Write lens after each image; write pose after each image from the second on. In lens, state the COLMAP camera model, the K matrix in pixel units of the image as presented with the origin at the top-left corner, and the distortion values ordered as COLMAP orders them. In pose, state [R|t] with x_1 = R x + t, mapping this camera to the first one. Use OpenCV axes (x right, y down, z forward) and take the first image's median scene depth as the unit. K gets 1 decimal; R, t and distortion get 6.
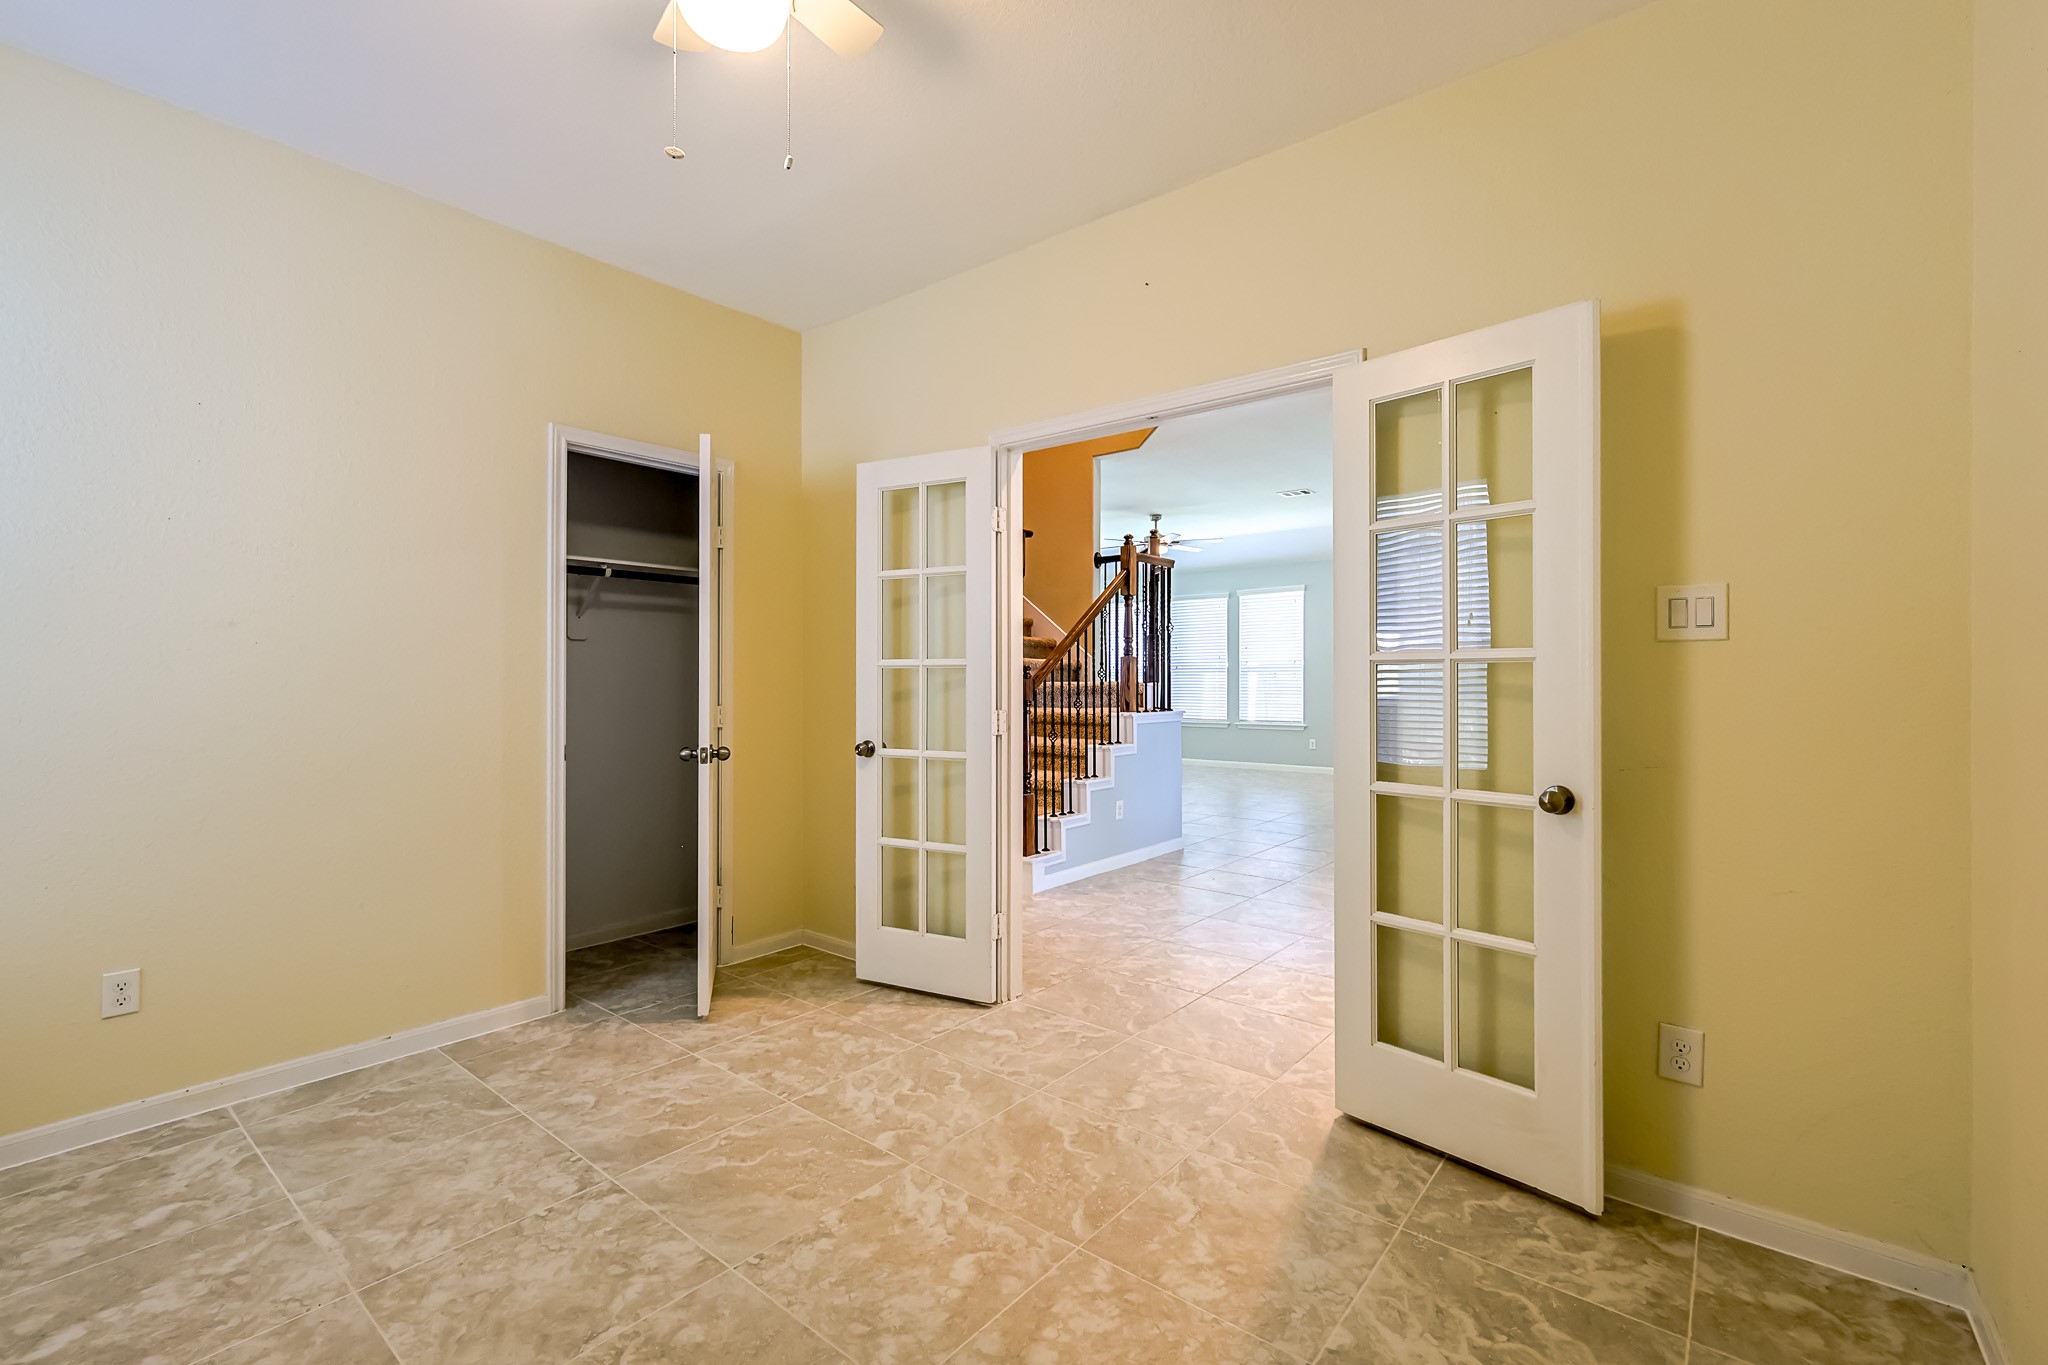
lens RADIAL K [[891.7, 0, 1020.6], [0, 891.7, 685.6], [0, 0, 1]] dist [0.003255, 0.000785]
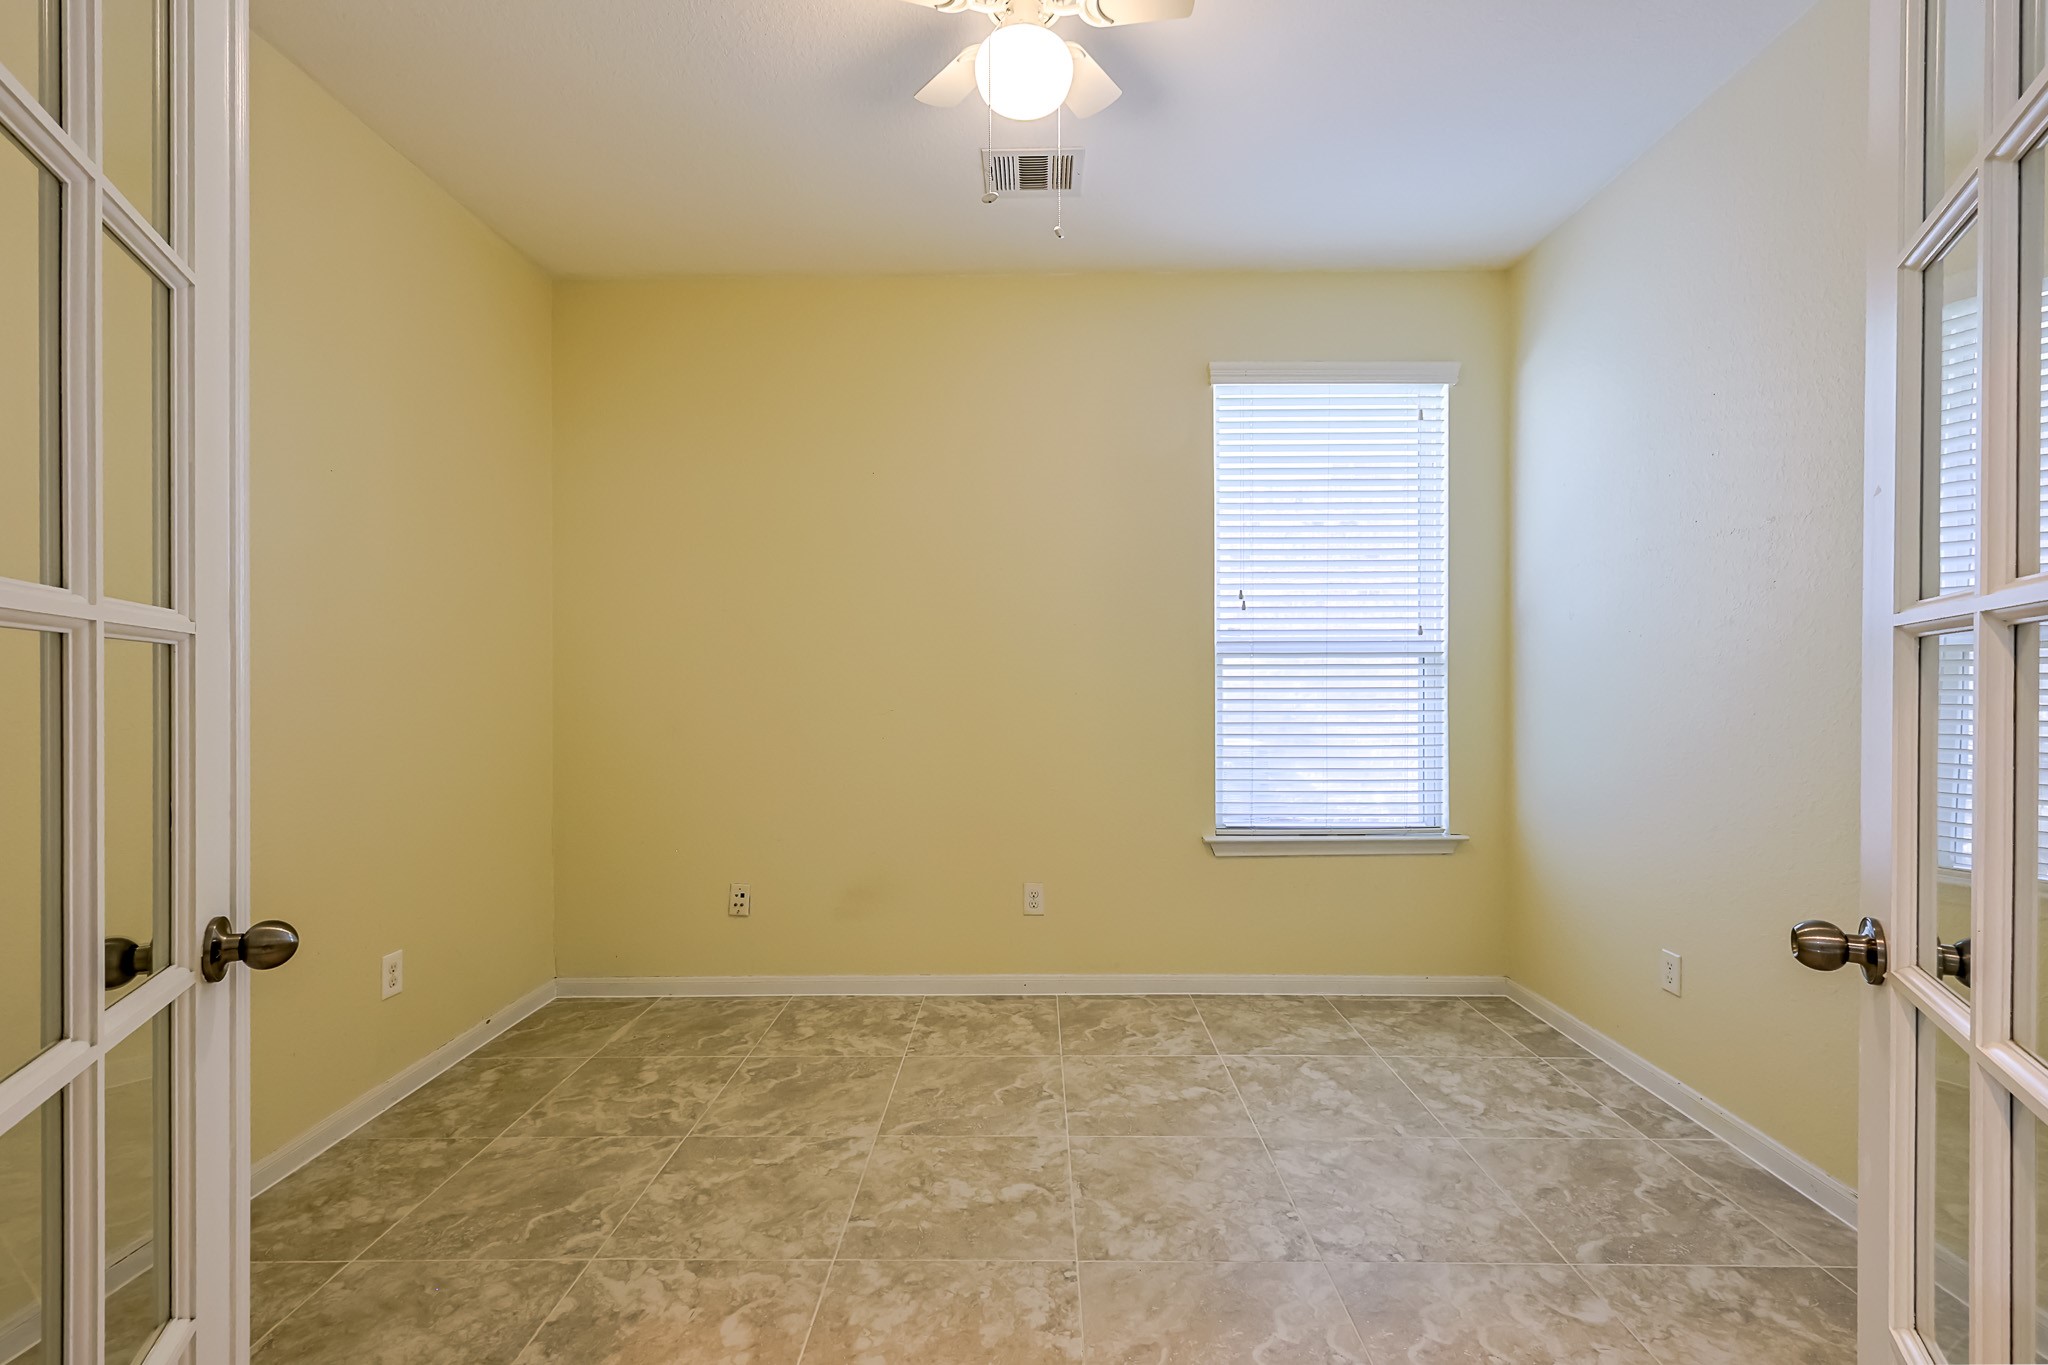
lens RADIAL K [[891.7, 0, 1025.1], [0, 891.7, 680.5], [0, 0, 1]] dist [0.003255, 0.000785]
pose [[-0.771523, 0.002828, -0.636195, 0.308024], [-0.004427, 0.999942, 0.009815, -0.017418], [0.636186, 0.010389, -0.771466, 1.453786]]
